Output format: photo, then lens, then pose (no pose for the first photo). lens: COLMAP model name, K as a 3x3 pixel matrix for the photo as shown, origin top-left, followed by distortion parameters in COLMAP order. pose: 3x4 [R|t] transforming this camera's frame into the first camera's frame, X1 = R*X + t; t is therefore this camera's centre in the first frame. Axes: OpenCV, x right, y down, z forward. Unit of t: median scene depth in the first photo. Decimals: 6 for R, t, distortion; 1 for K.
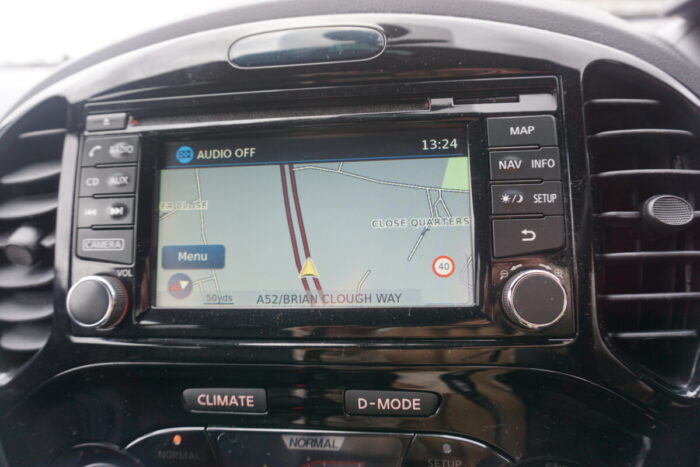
lens RADIAL K [[481.0, 0, 350.0], [0, 481.0, 233.5], [0, 0, 1]] dist [-0.004554, 0.000032]
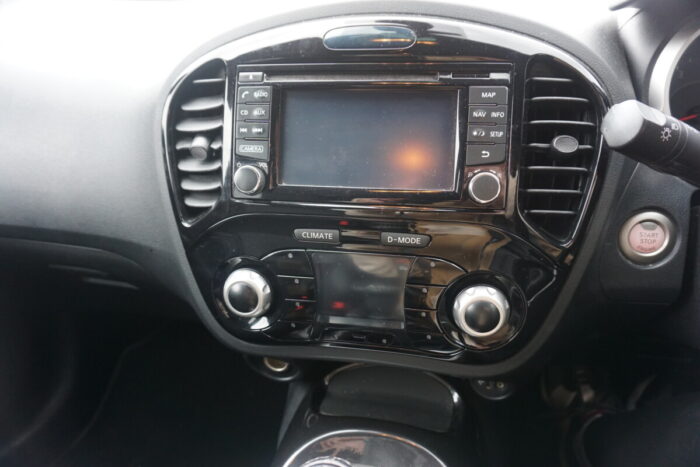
lens RADIAL K [[470.0, 0, 350.0], [0, 470.0, 233.5], [0, 0, 1]] dist [-0.024287, -0.002038]
pose [[0.997146, 0.056533, -0.050047, -0.038955], [-0.047421, 0.984727, 0.167524, 0.025265], [0.058753, -0.164672, 0.984597, -0.795897]]
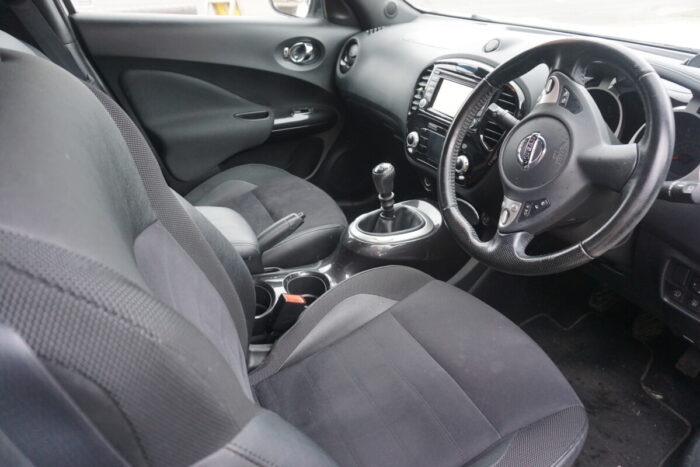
lens RADIAL K [[470.0, 0, 350.0], [0, 470.0, 233.5], [0, 0, 1]] dist [-0.024287, -0.002038]
pose [[0.576266, 0.469188, -0.669163, 3.584984], [-0.276331, 0.882424, 0.380748, -0.394850], [0.769128, -0.034502, 0.638162, -3.462271]]
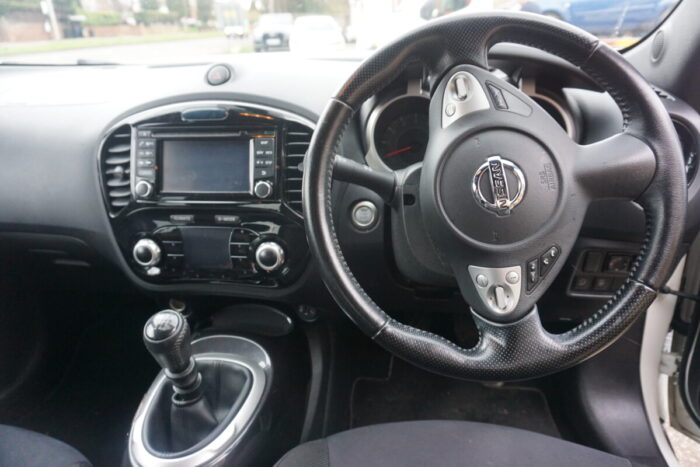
lens RADIAL K [[481.0, 0, 350.0], [0, 481.0, 233.5], [0, 0, 1]] dist [-0.004554, 0.000032]
pose [[0.999663, 0.023859, -0.010181, 0.984481], [-0.022225, 0.990161, 0.138158, -0.053975], [0.013377, -0.137885, 0.990358, -2.431462]]
